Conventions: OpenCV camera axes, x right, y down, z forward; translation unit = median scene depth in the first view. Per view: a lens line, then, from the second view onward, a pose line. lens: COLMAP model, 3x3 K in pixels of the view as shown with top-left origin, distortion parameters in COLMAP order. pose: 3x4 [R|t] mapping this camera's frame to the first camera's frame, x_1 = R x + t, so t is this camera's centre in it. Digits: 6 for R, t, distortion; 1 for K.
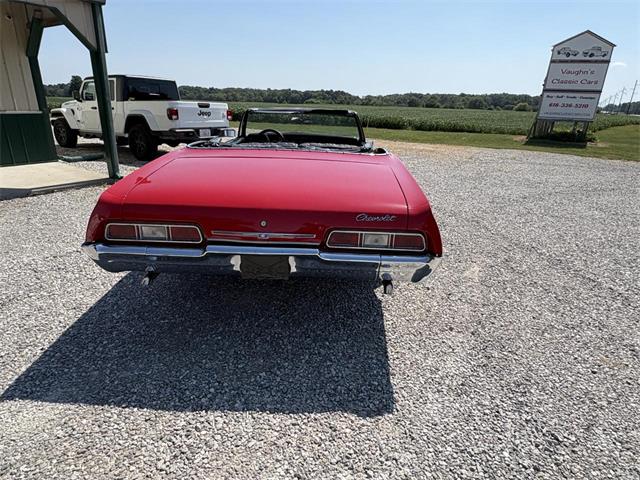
lens RADIAL K [[380.9, 0, 319.8], [0, 380.9, 241.1], [0, 0, 1]] dist [-0.002918, 0.002410]
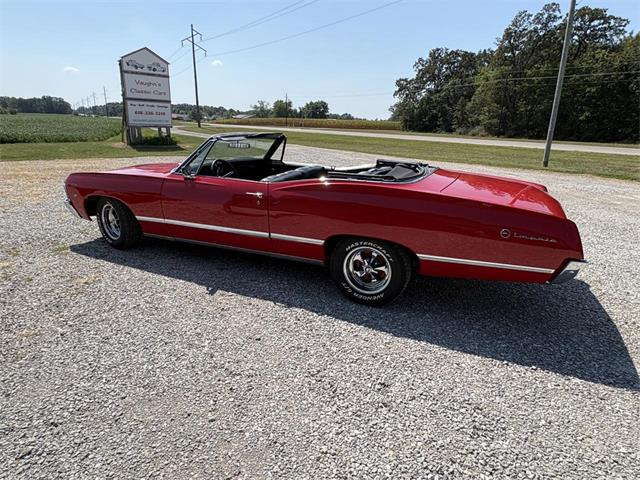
lens RADIAL K [[380.9, 0, 321.4], [0, 380.9, 237.9], [0, 0, 1]] dist [-0.002918, 0.002410]
pose [[0.395528, -0.286228, 0.872715, -0.469971], [0.297681, 0.938858, 0.173008, -0.122246], [-0.868875, 0.191361, 0.456549, 0.271293]]
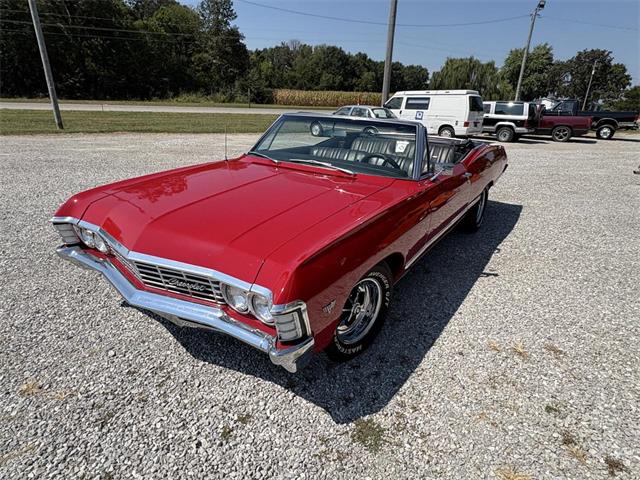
lens RADIAL K [[380.9, 0, 319.6], [0, 380.9, 242.4], [0, 0, 1]] dist [-0.002918, 0.002410]
pose [[-0.839945, -0.250631, 0.481328, -0.226419], [0.122963, 0.775991, 0.618642, -0.340194], [-0.528557, 0.578811, -0.620972, 0.897135]]
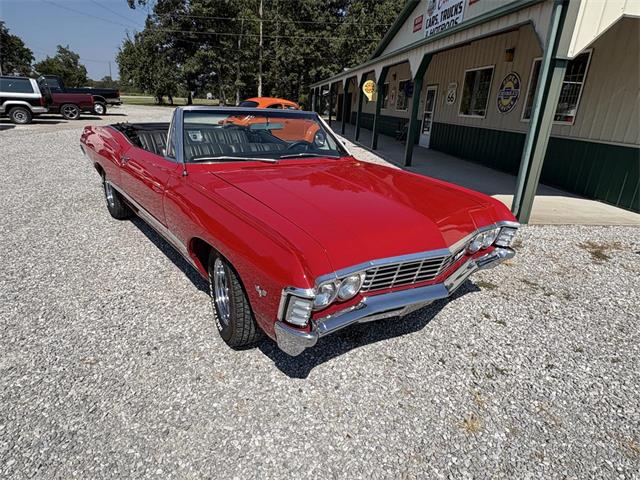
lens RADIAL K [[380.9, 0, 320.1], [0, 380.9, 238.2], [0, 0, 1]] dist [-0.002918, 0.002410]
pose [[-0.763052, 0.144003, -0.630092, 0.191904], [-0.296179, 0.788583, 0.538902, -0.322765], [0.574483, 0.597830, -0.559079, 0.905014]]
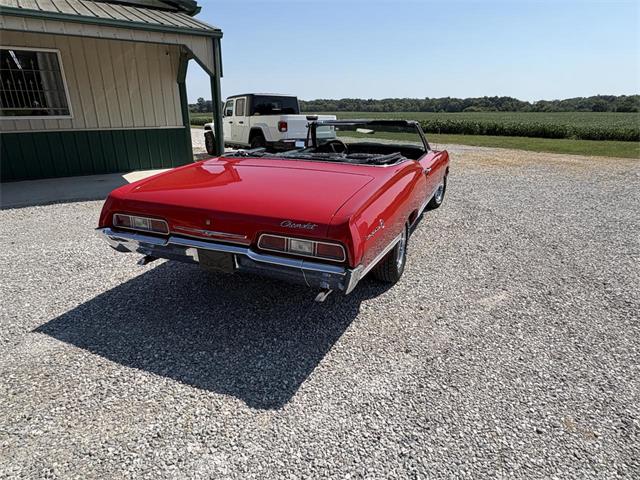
lens RADIAL K [[380.9, 0, 320.0], [0, 380.9, 242.0], [0, 0, 1]] dist [-0.002918, 0.002410]
pose [[0.927003, 0.093084, -0.363319, 0.140388], [-0.100891, 0.994894, -0.002525, -0.004230], [0.361229, 0.038996, 0.931661, 0.010179]]
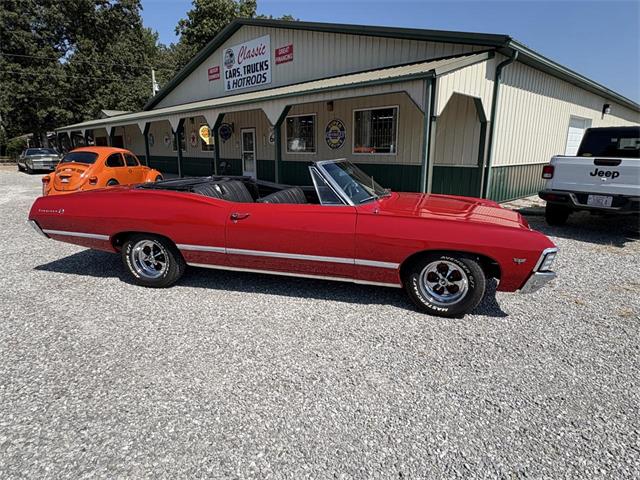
lens RADIAL K [[380.9, 0, 319.4], [0, 380.9, 241.9], [0, 0, 1]] dist [-0.002918, 0.002410]
pose [[-0.214534, 0.200035, -0.956013, 0.472195], [-0.345797, 0.899851, 0.265883, -0.225763], [0.913455, 0.387627, -0.123877, 0.653503]]
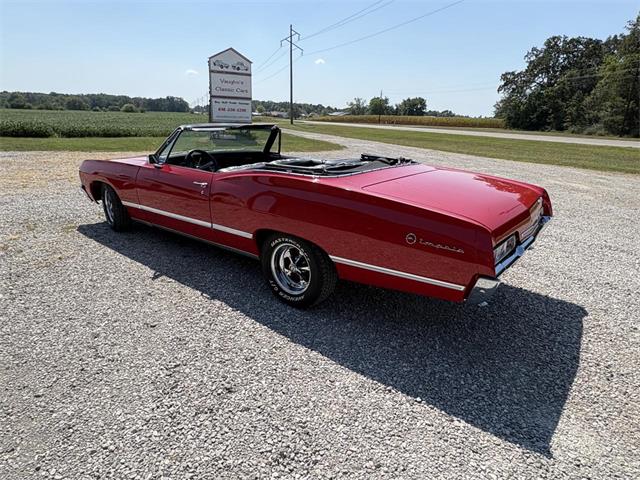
lens RADIAL K [[380.9, 0, 320.9], [0, 380.9, 239.4], [0, 0, 1]] dist [-0.002918, 0.002410]
pose [[0.602511, -0.258851, 0.754968, -0.381679], [0.263501, 0.957418, 0.117974, -0.077272], [-0.753358, 0.127854, 0.645062, 0.165023]]
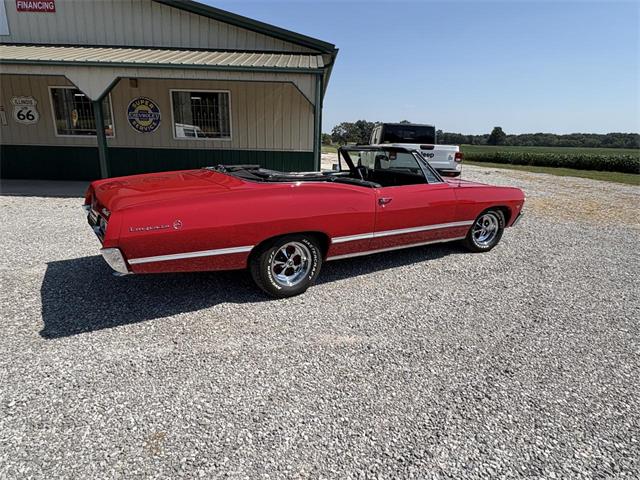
lens RADIAL K [[380.9, 0, 320.3], [0, 380.9, 240.0], [0, 0, 1]] dist [-0.002918, 0.002410]
pose [[0.570510, 0.195914, -0.797581, 0.407490], [-0.288882, 0.956943, 0.028421, -0.054402], [0.768808, 0.214193, 0.602542, 0.188067]]
